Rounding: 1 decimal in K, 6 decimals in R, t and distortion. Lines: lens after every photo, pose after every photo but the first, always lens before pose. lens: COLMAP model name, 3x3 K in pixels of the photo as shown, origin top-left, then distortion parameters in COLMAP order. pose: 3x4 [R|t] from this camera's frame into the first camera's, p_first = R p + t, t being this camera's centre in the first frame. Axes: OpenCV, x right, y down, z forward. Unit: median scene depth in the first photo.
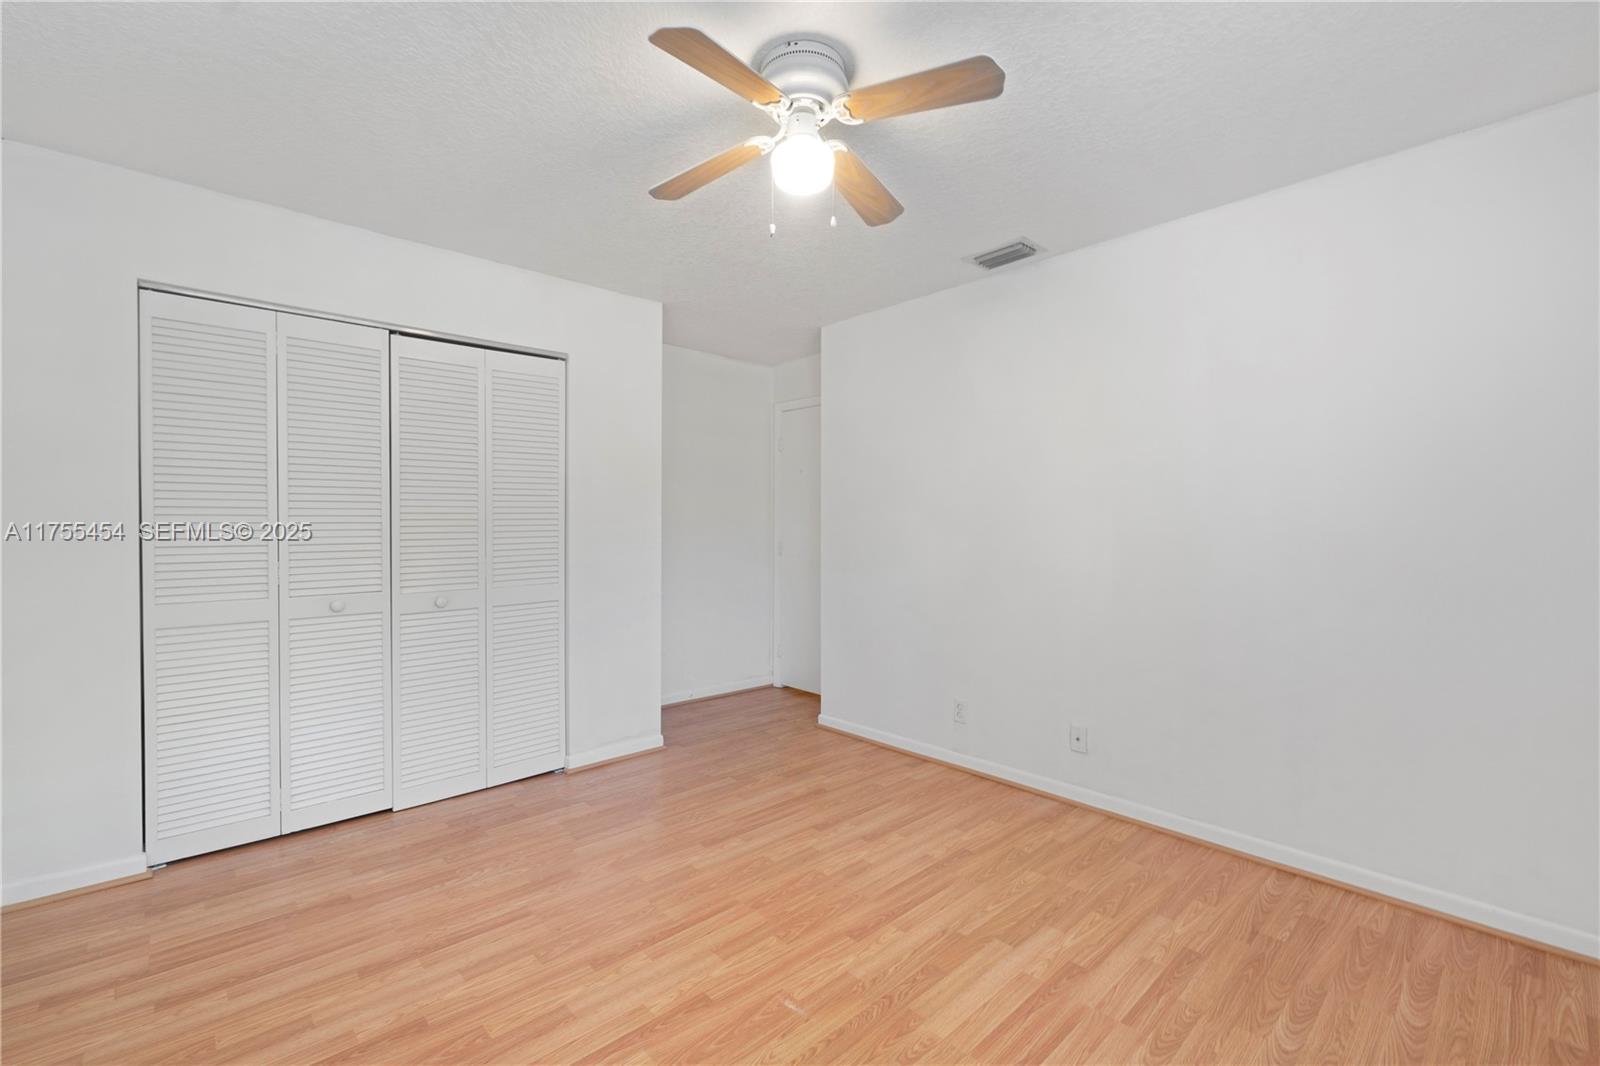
lens RADIAL K [[683.9, 0, 797.0], [0, 683.9, 529.4], [0, 0, 1]] dist [-0.002696, 0.000822]
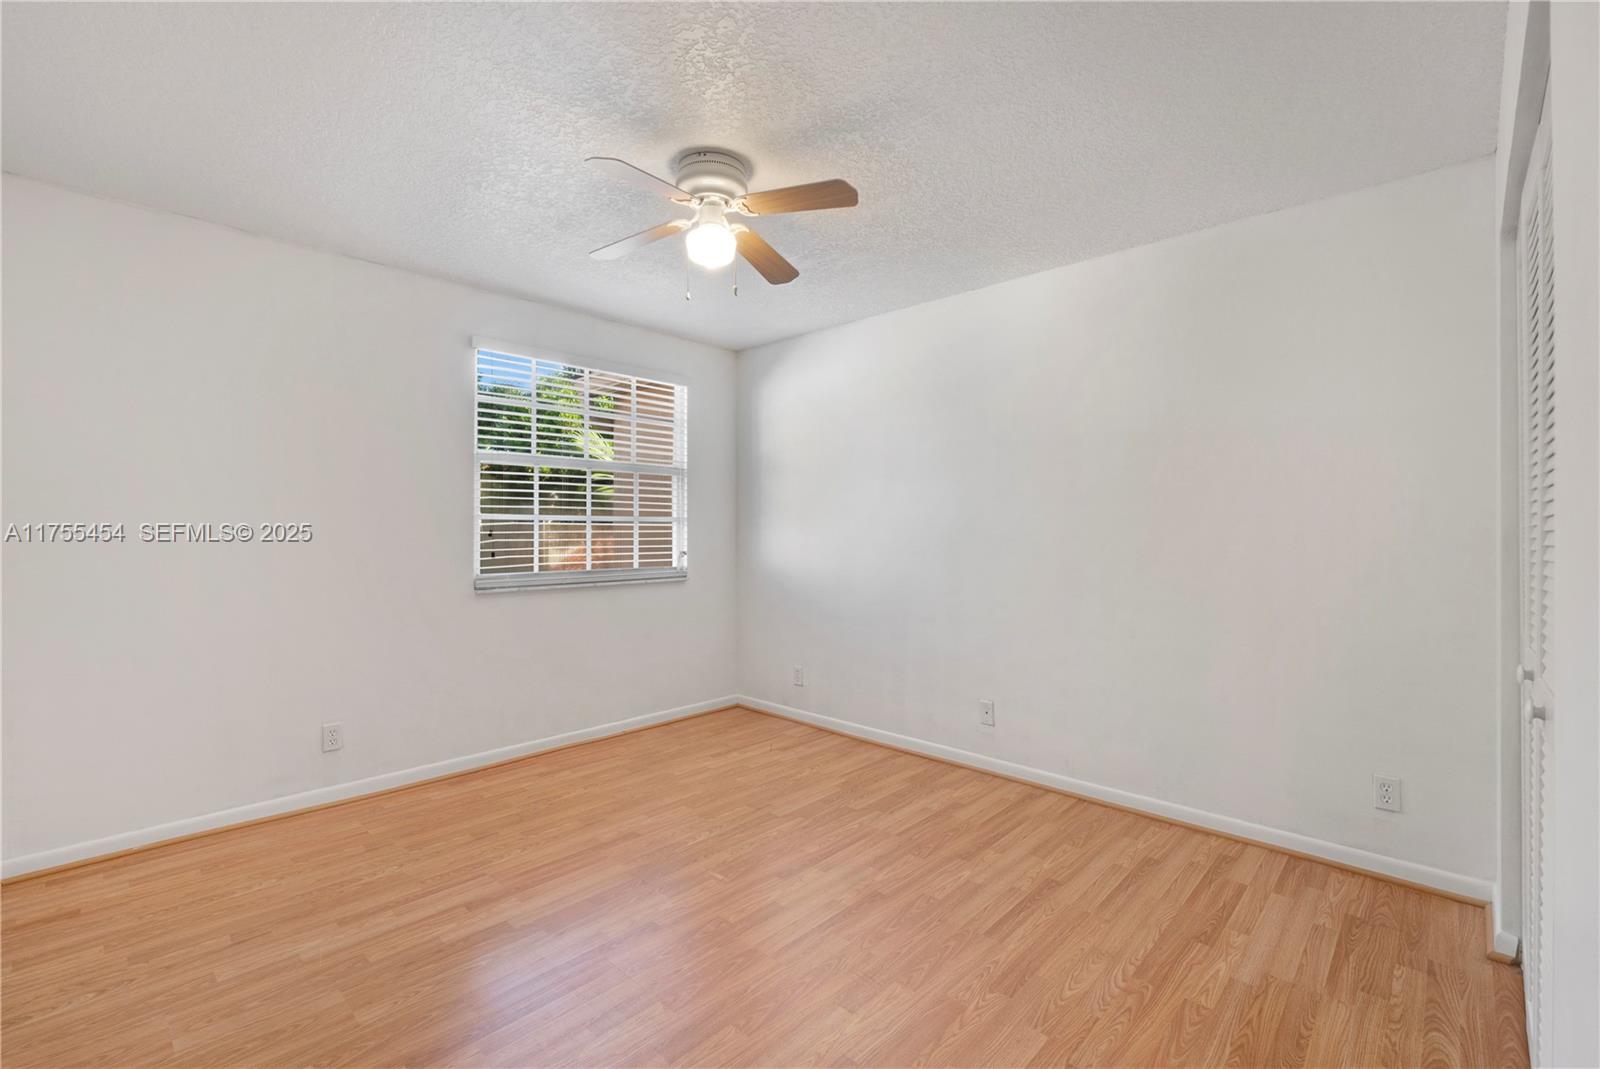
lens RADIAL K [[683.9, 0, 797.0], [0, 683.9, 530.9], [0, 0, 1]] dist [-0.002696, 0.000822]
pose [[-0.997908, -0.004617, -0.064491, -0.045731], [-0.004609, 0.999989, -0.000270, -0.001937], [0.064492, 0.000028, -0.997918, 1.468707]]
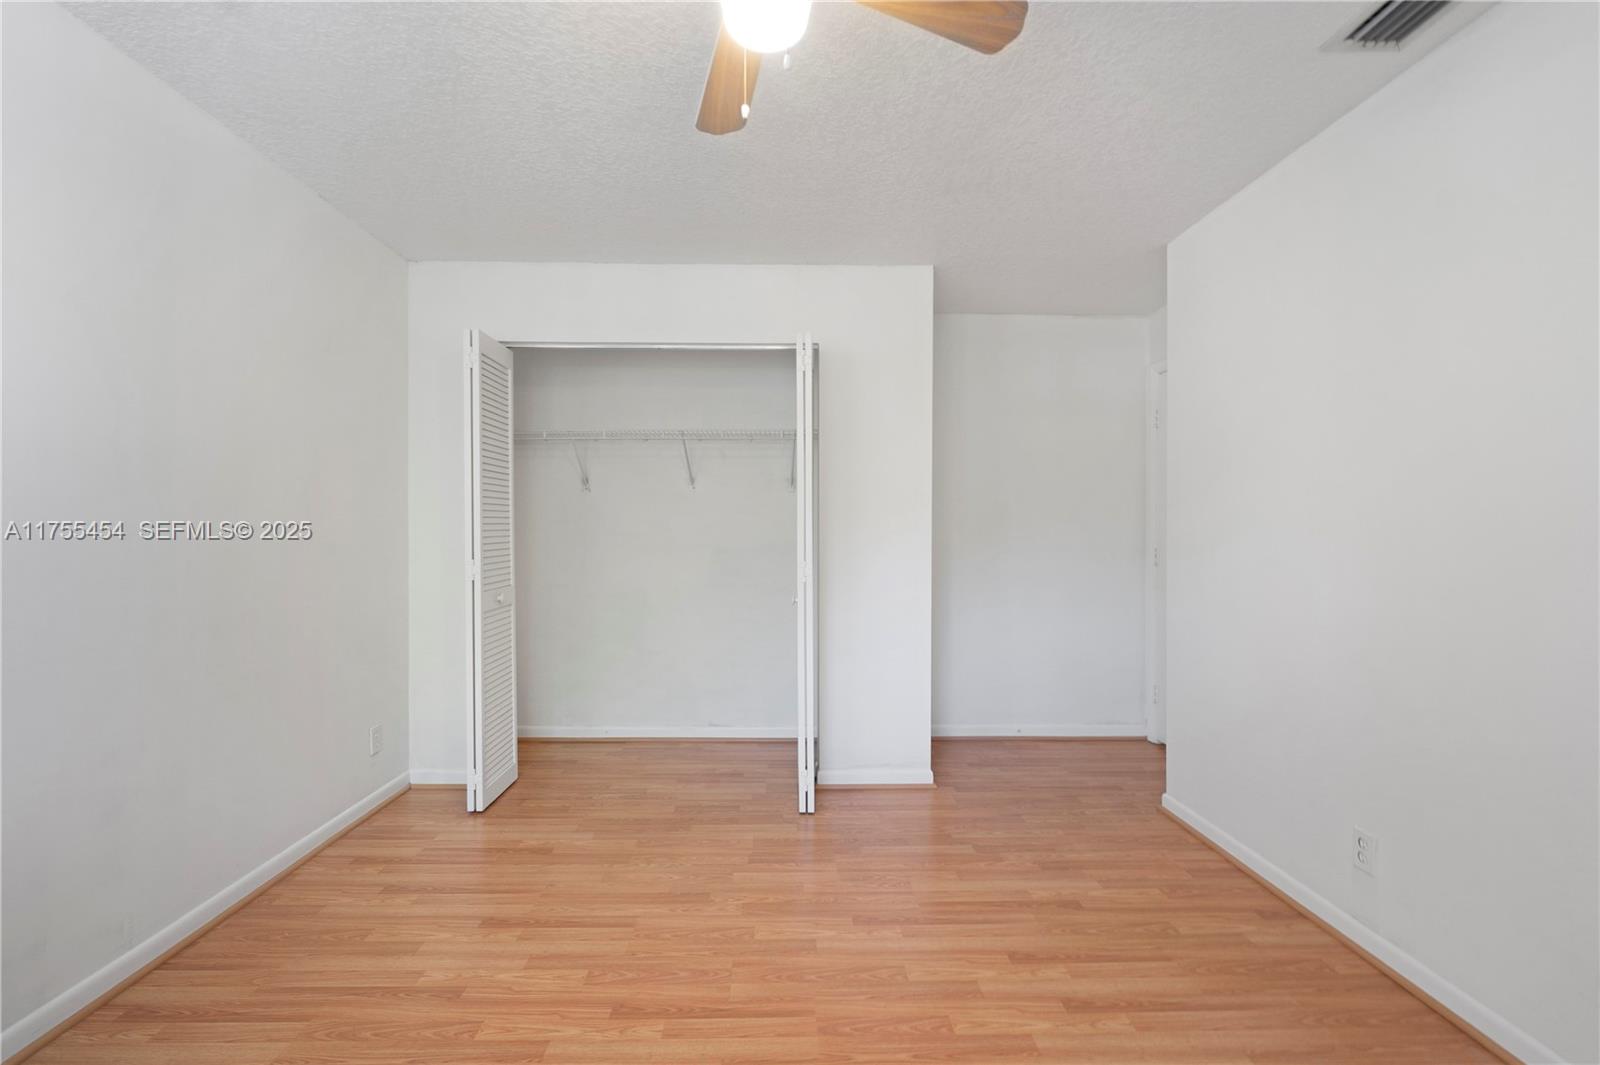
lens RADIAL K [[689.3, 0, 789.9], [0, 689.3, 524.0], [0, 0, 1]] dist [0.000106, -0.000240]
pose [[0.750845, -0.006648, -0.660446, 0.315177], [-0.004869, 0.999866, -0.015600, 0.010864], [0.660461, 0.014928, 0.750712, 0.312179]]
